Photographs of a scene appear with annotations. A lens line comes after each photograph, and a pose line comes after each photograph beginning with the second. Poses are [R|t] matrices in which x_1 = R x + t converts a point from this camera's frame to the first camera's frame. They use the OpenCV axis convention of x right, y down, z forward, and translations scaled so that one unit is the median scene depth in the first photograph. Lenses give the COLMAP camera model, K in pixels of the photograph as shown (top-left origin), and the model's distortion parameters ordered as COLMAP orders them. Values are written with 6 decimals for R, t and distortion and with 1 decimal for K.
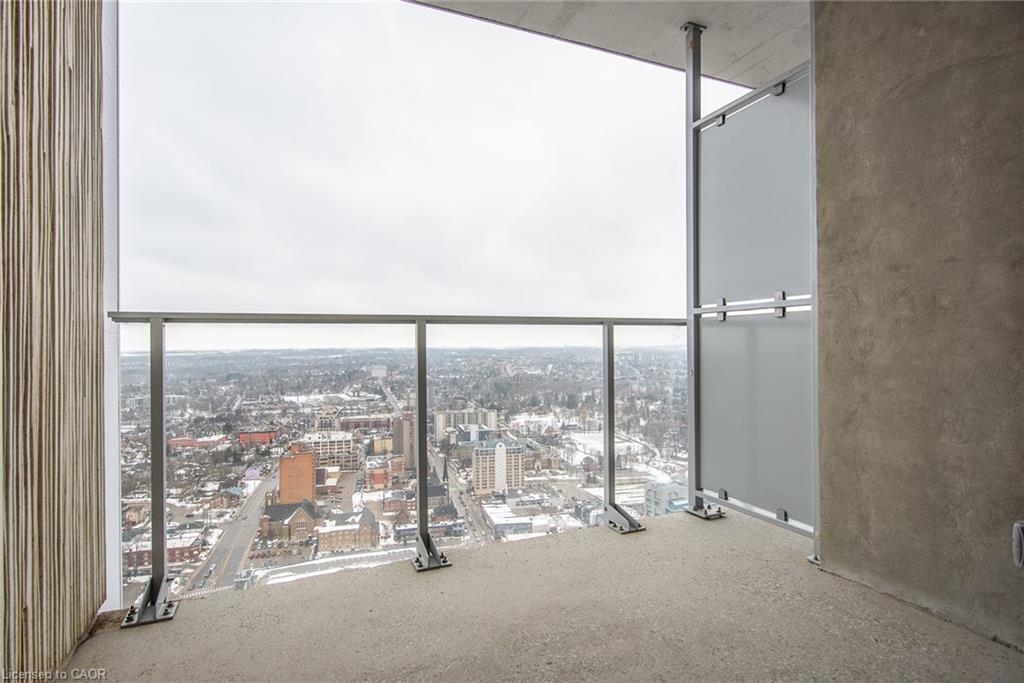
lens RADIAL K [[512.5, 0, 509.2], [0, 512.5, 346.6], [0, 0, 1]] dist [-0.006220, -0.000463]
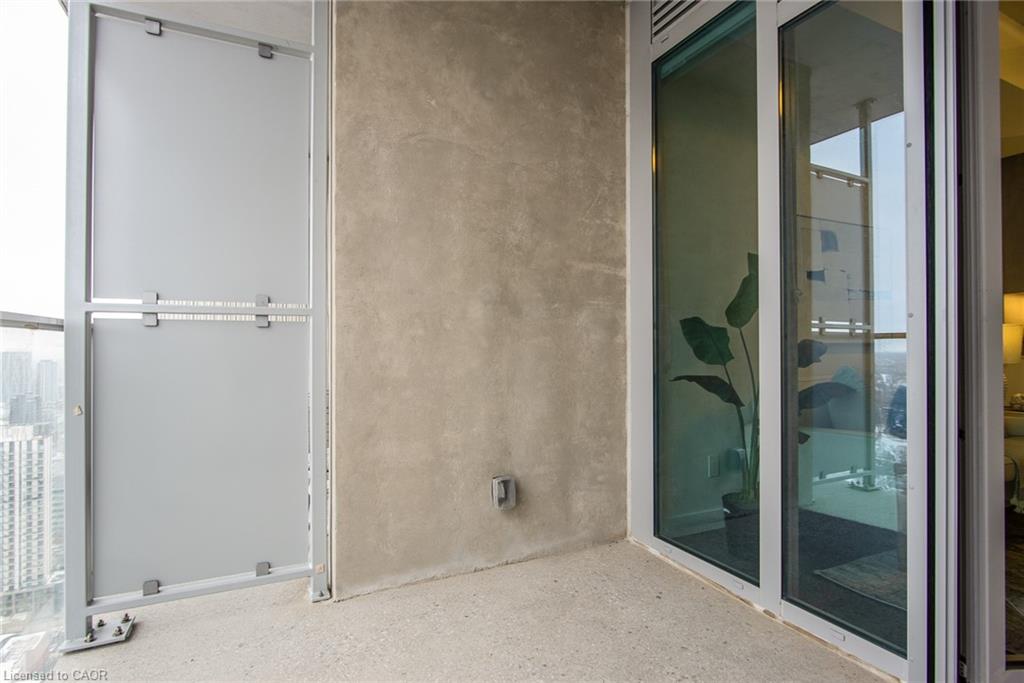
lens RADIAL K [[512.5, 0, 509.1], [0, 512.5, 347.7], [0, 0, 1]] dist [-0.006220, -0.000463]
pose [[-0.039416, 0.008841, 0.999184, -0.370695], [0.010815, 0.999906, -0.008420, -0.017004], [-0.999164, 0.010474, -0.039508, 0.781445]]
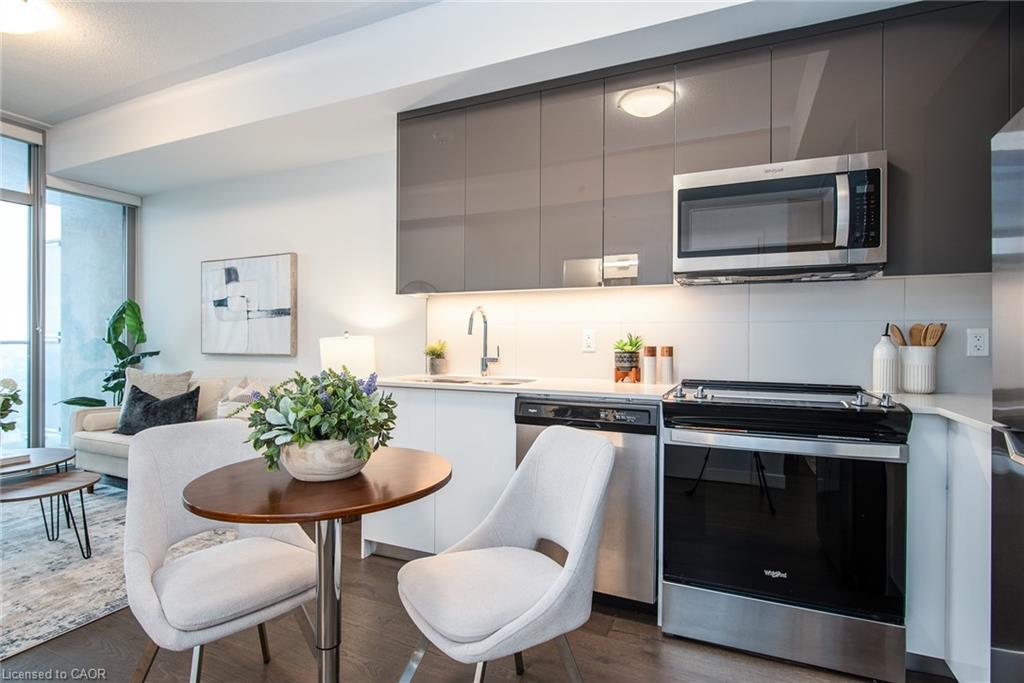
lens RADIAL K [[512.5, 0, 513.6], [0, 512.5, 341.5], [0, 0, 1]] dist [-0.006220, -0.000463]
pose [[0.736923, 0.003937, 0.675965, 0.519486], [-0.002325, 0.999992, -0.003291, -0.071674], [-0.675973, 0.000854, 0.736926, -2.270776]]
